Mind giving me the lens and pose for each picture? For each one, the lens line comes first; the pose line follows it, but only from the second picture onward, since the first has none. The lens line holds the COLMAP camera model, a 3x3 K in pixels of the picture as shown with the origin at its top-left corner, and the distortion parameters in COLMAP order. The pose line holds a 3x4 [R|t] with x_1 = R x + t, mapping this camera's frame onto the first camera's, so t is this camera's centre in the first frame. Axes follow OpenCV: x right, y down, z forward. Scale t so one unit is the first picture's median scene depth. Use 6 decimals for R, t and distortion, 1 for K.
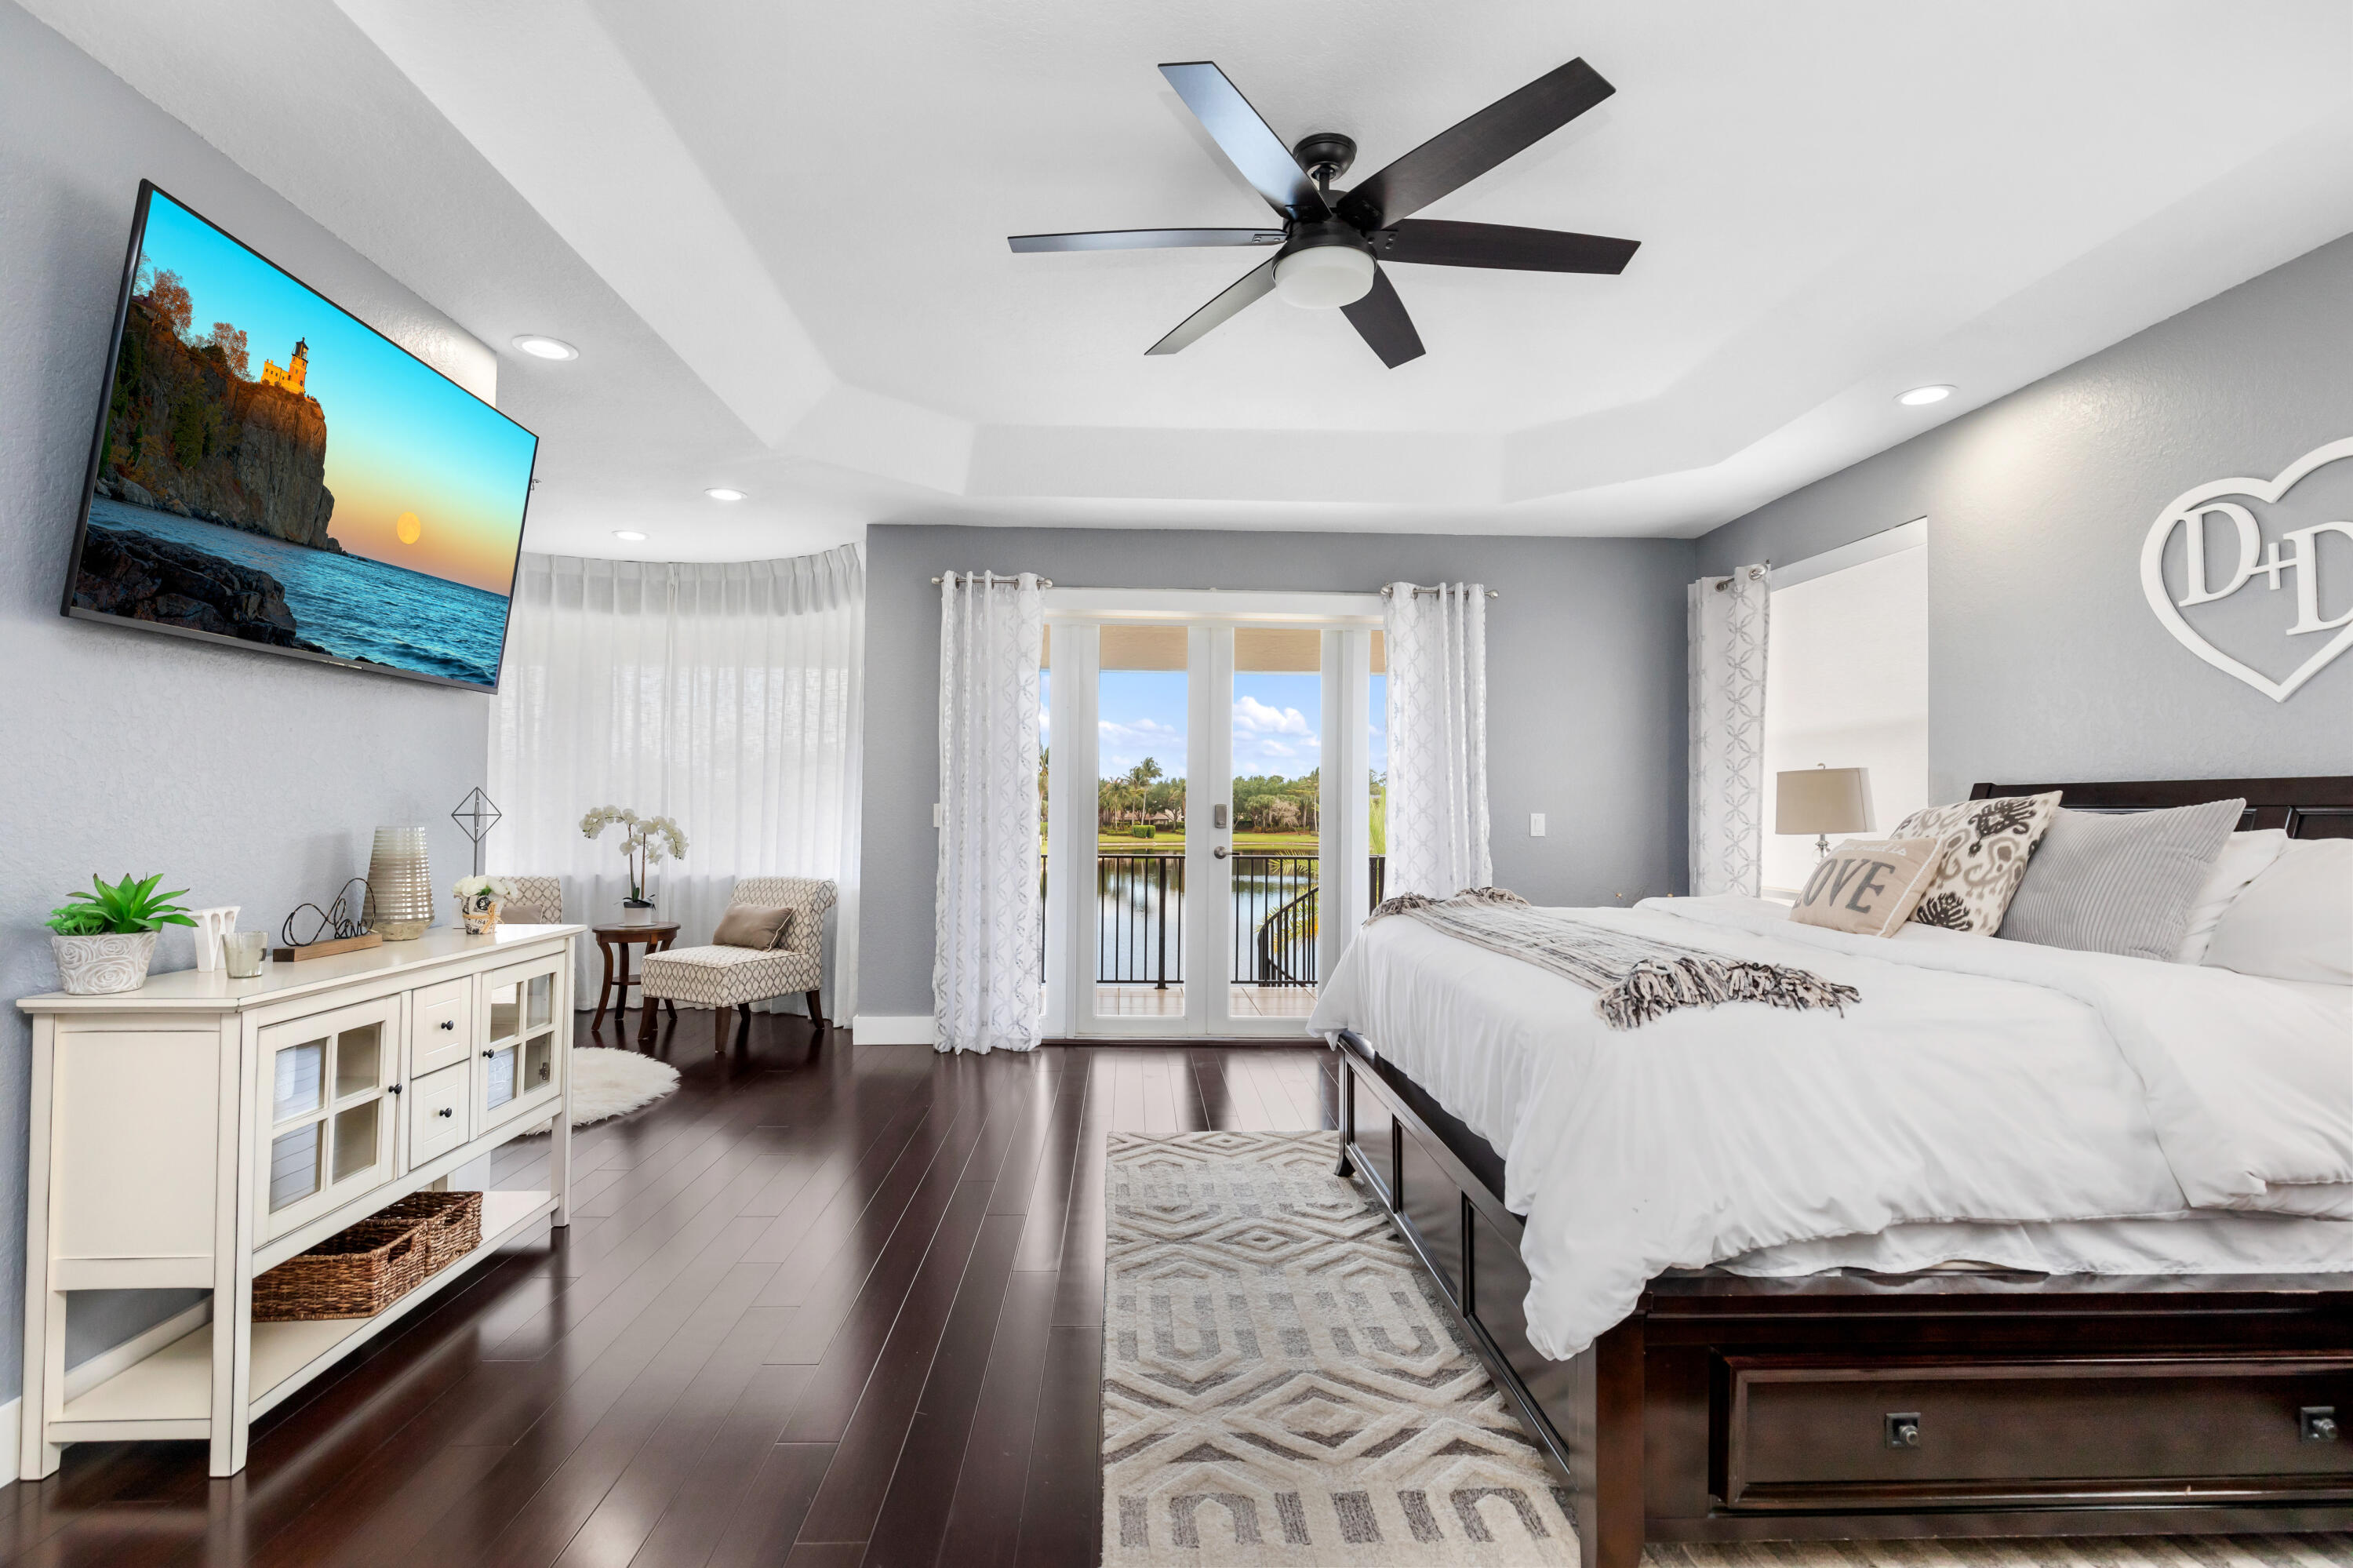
lens RADIAL K [[1109.6, 0, 1163.4], [0, 1109.6, 788.8], [0, 0, 1]] dist [0.000936, 0.000529]
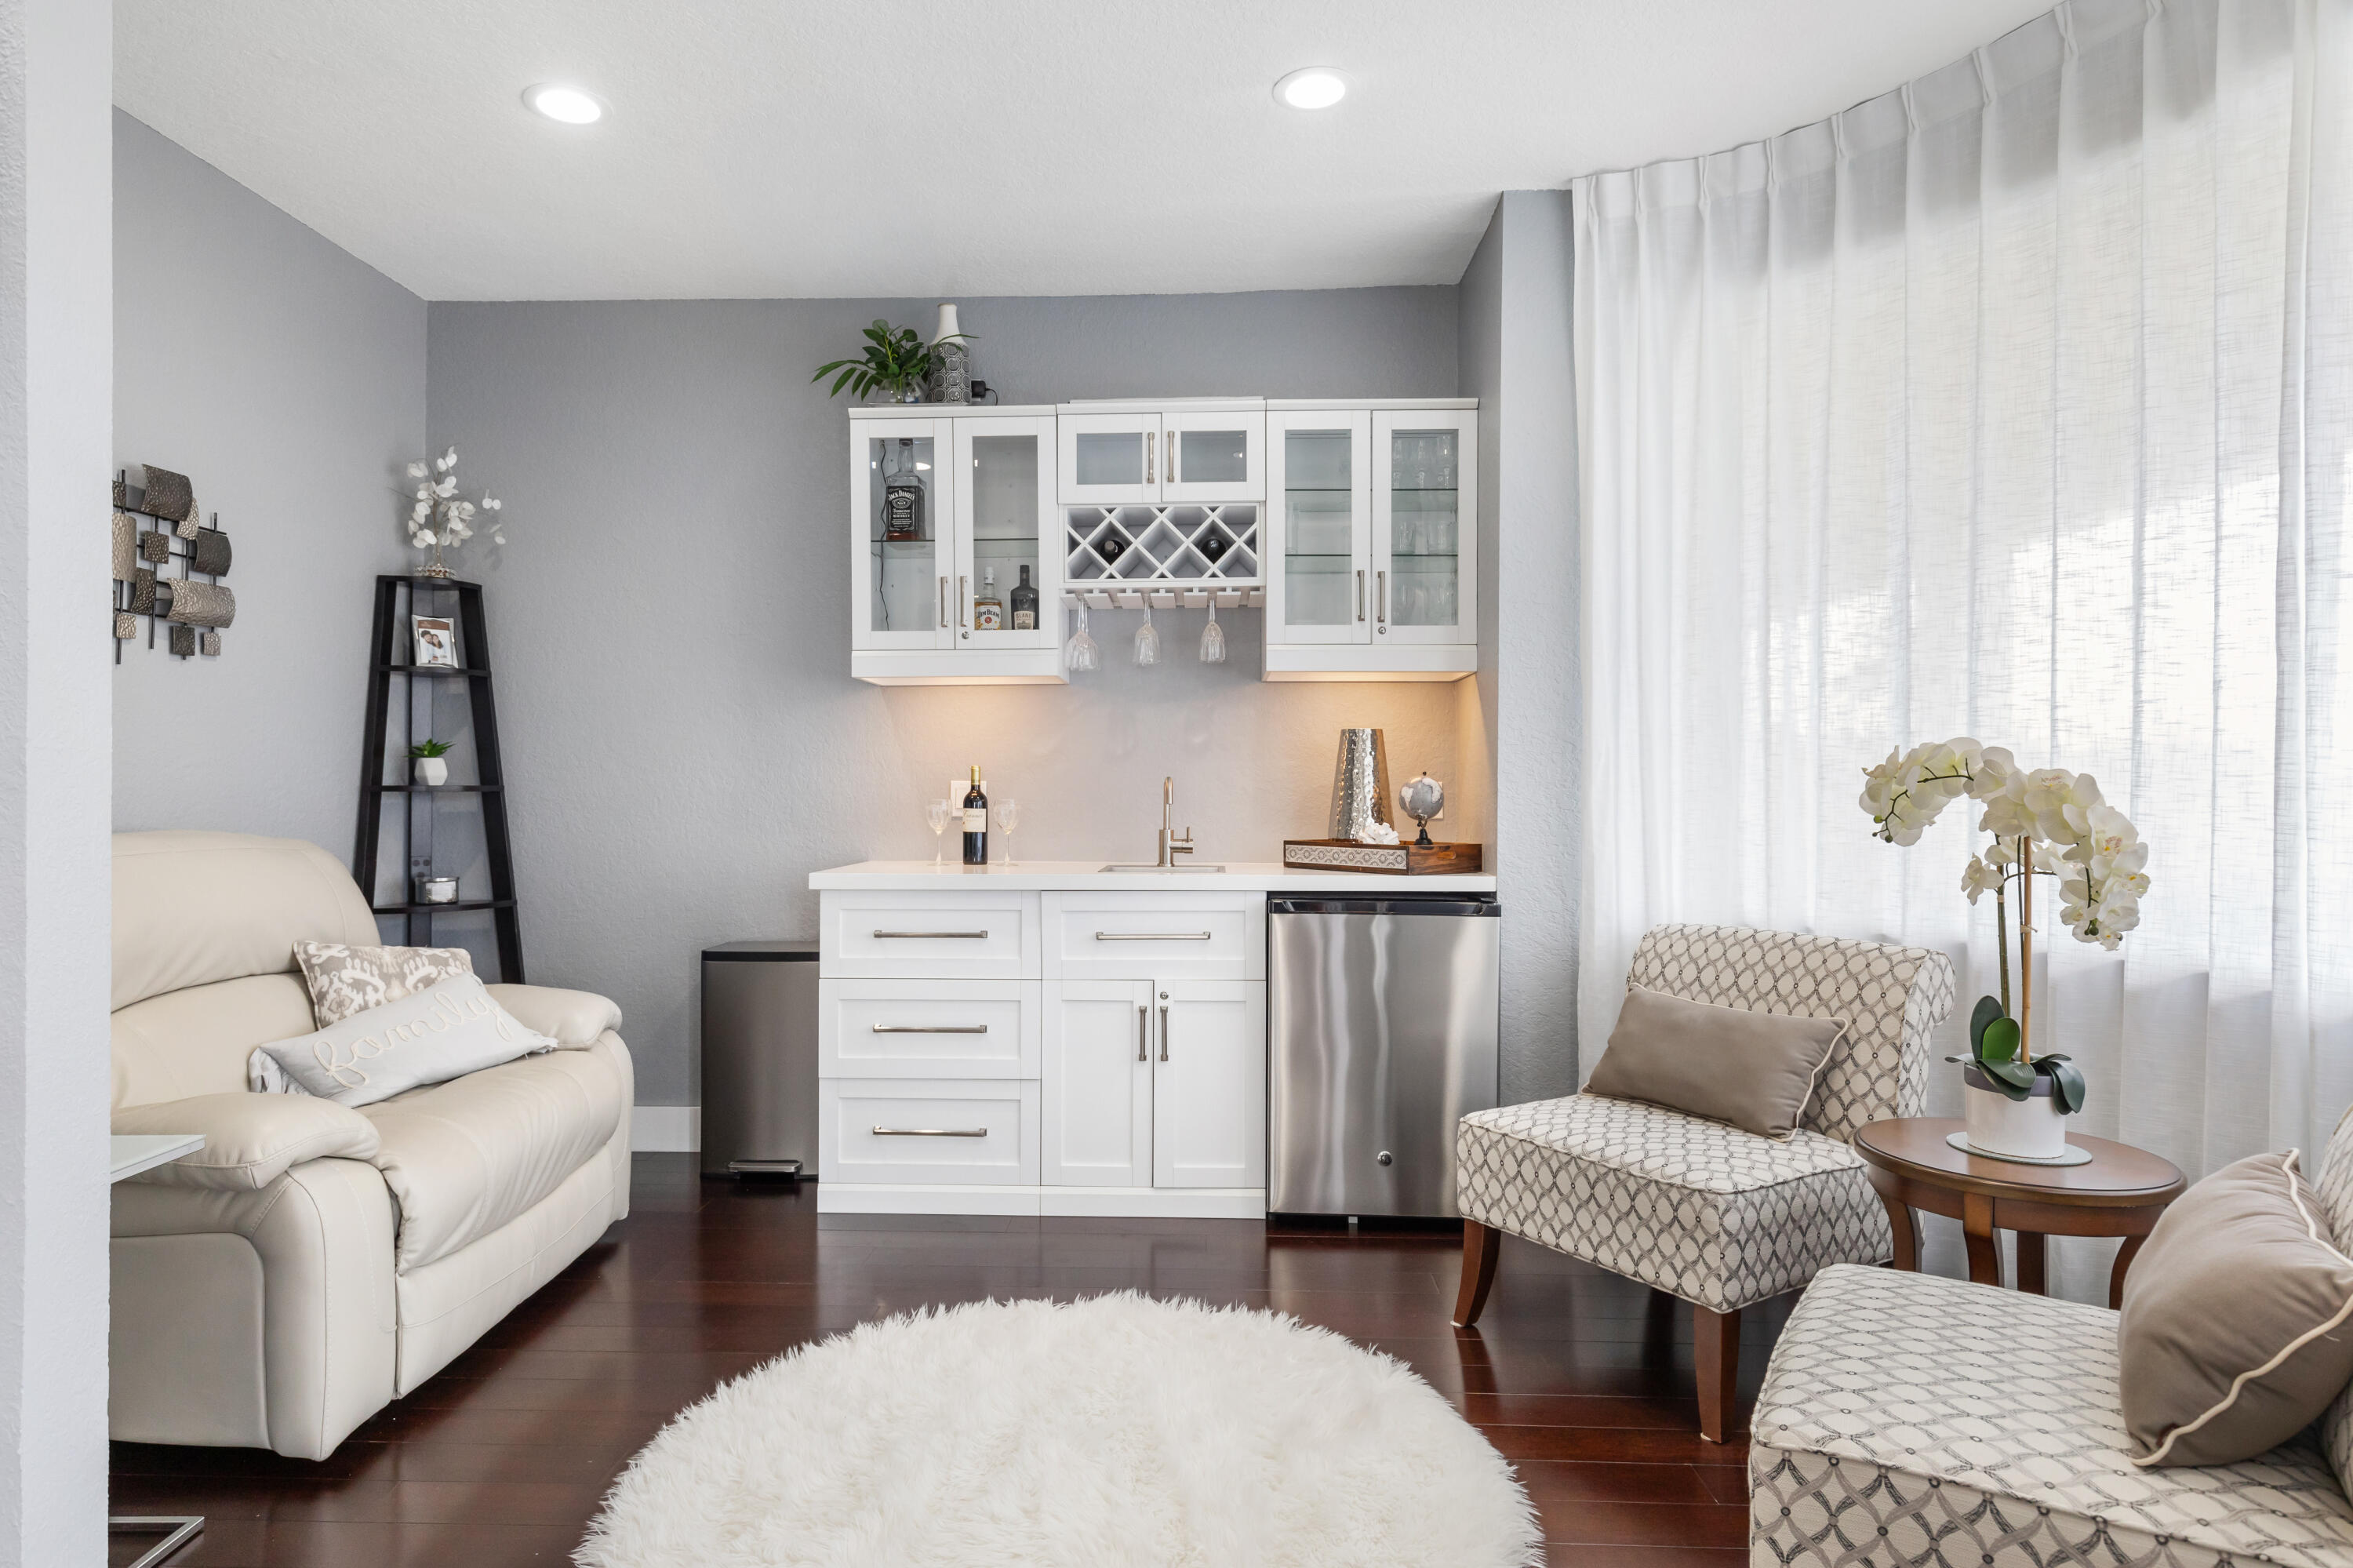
lens RADIAL K [[1333.9, 0, 1170.9], [0, 1333.9, 799.8], [0, 0, 1]] dist [0.000808, -0.000279]
pose [[-0.085056, -0.004902, -0.996364, -0.220463], [0.015497, 0.999860, -0.006242, 0.063076], [0.996256, -0.015972, -0.084968, 1.631356]]
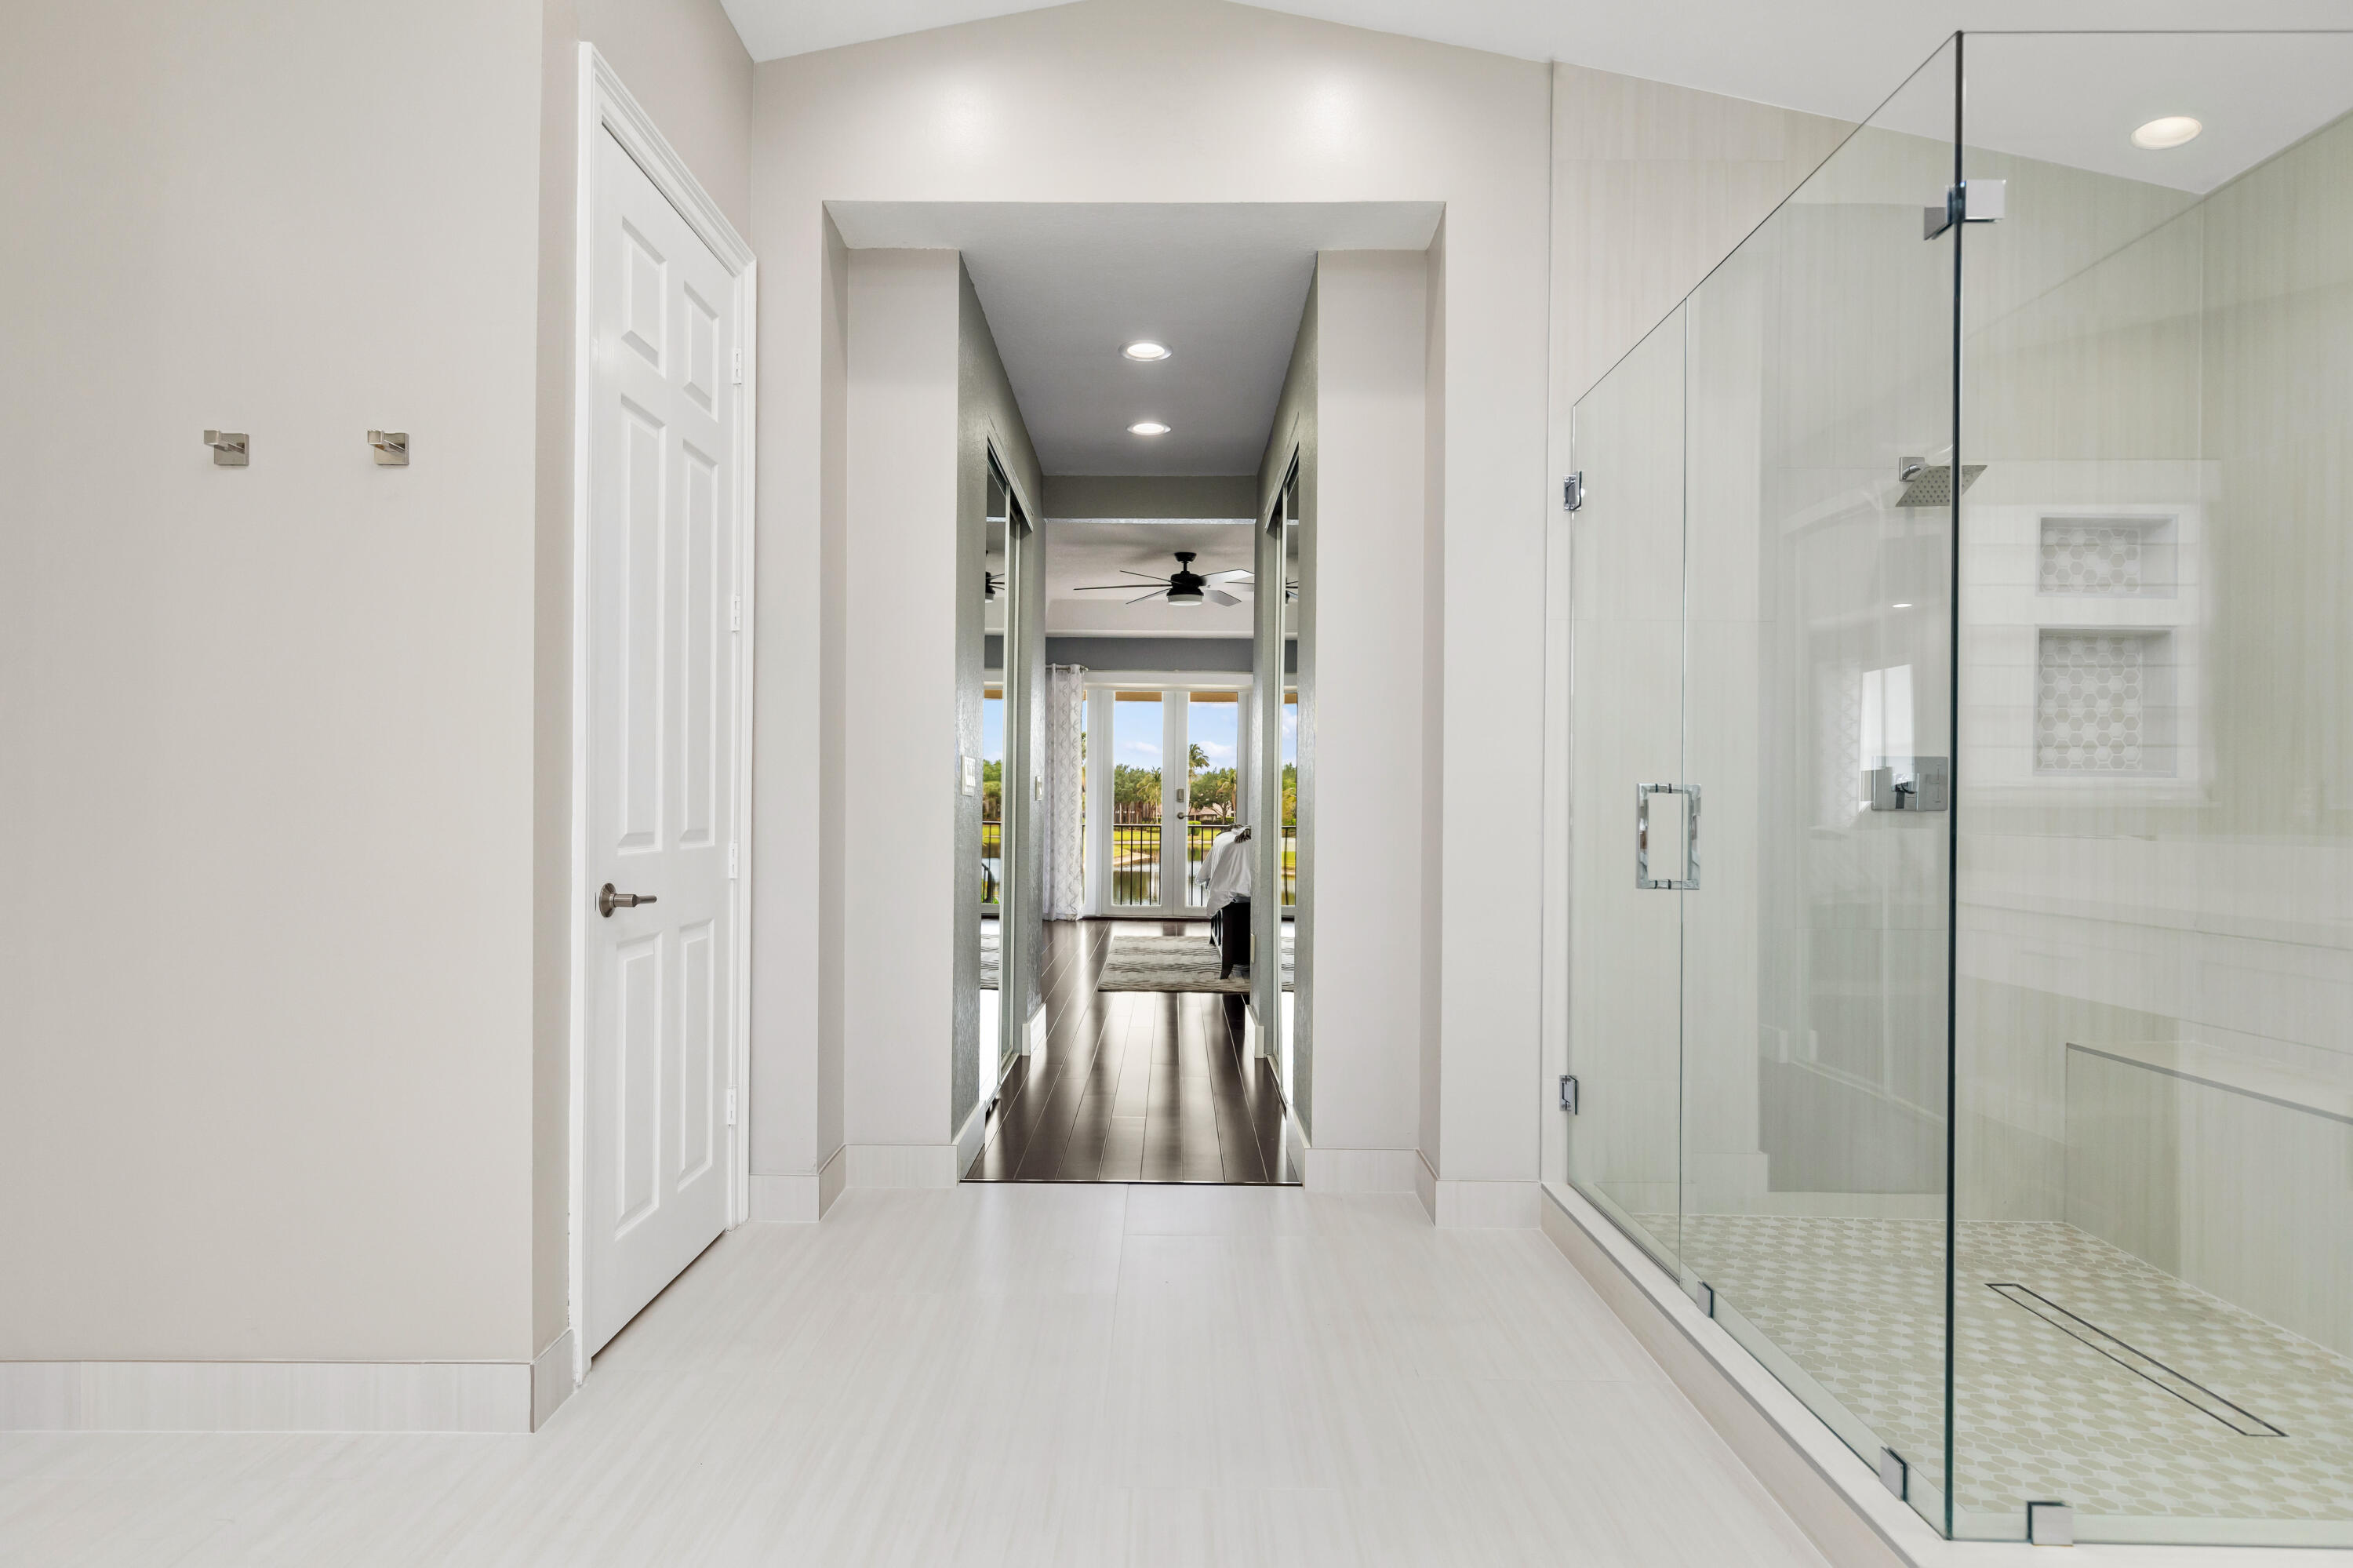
lens RADIAL K [[1333.9, 0, 1170.9], [0, 1333.9, 799.8], [0, 0, 1]] dist [0.000808, -0.000279]
pose [[0.999375, 0.001063, -0.035338, 0.217436], [-0.000540, 0.999890, 0.014811, -0.000808], [0.035350, -0.014783, 0.999266, -2.283667]]
